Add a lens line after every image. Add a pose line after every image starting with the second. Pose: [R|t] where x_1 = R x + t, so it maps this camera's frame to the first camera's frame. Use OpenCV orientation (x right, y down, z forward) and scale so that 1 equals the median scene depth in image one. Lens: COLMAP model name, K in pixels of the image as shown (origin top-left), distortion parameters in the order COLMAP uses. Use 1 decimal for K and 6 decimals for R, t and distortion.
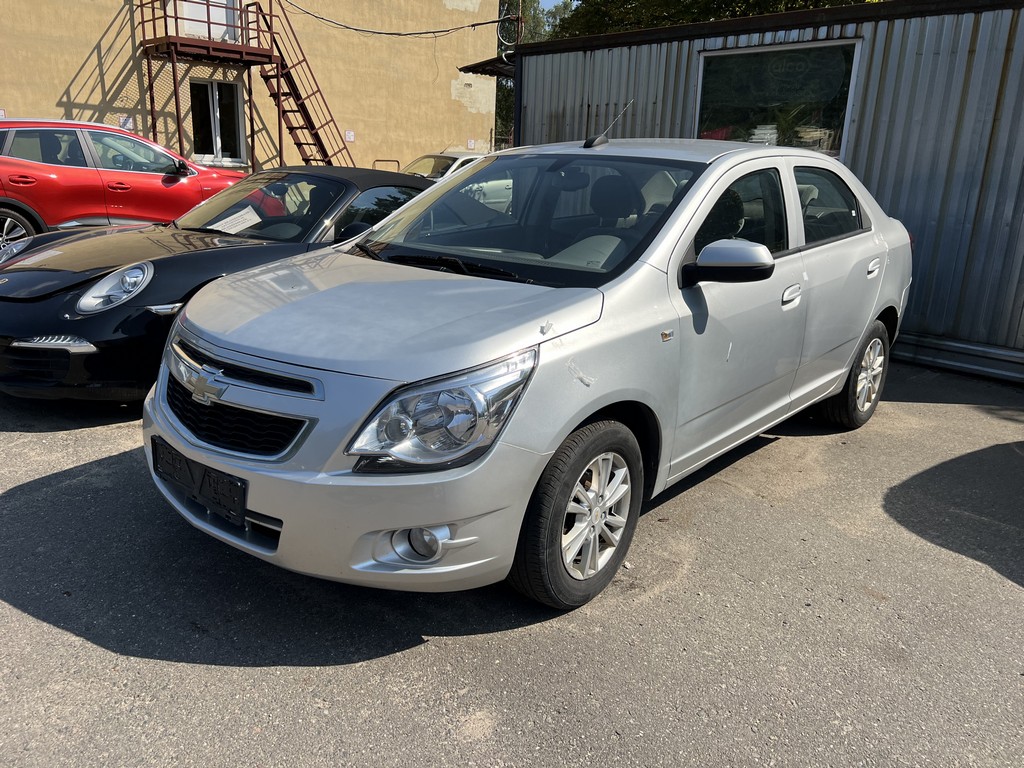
lens RADIAL K [[782.2, 0, 510.7], [0, 782.2, 383.5], [0, 0, 1]] dist [0.026840, -0.033104]
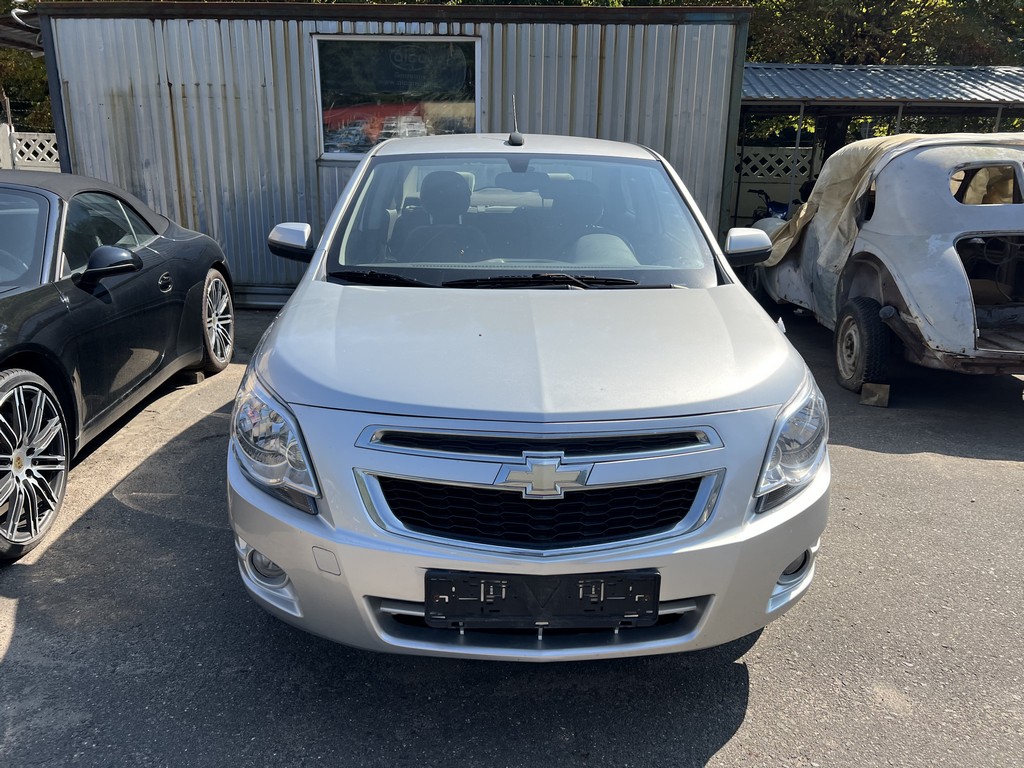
lens RADIAL K [[782.2, 0, 511.6], [0, 782.2, 383.4], [0, 0, 1]] dist [0.026840, -0.033104]
pose [[0.714789, -0.212641, 0.666228, -0.332700], [0.196447, 0.975347, 0.100536, -0.061772], [-0.671182, 0.059017, 0.738940, 0.169762]]
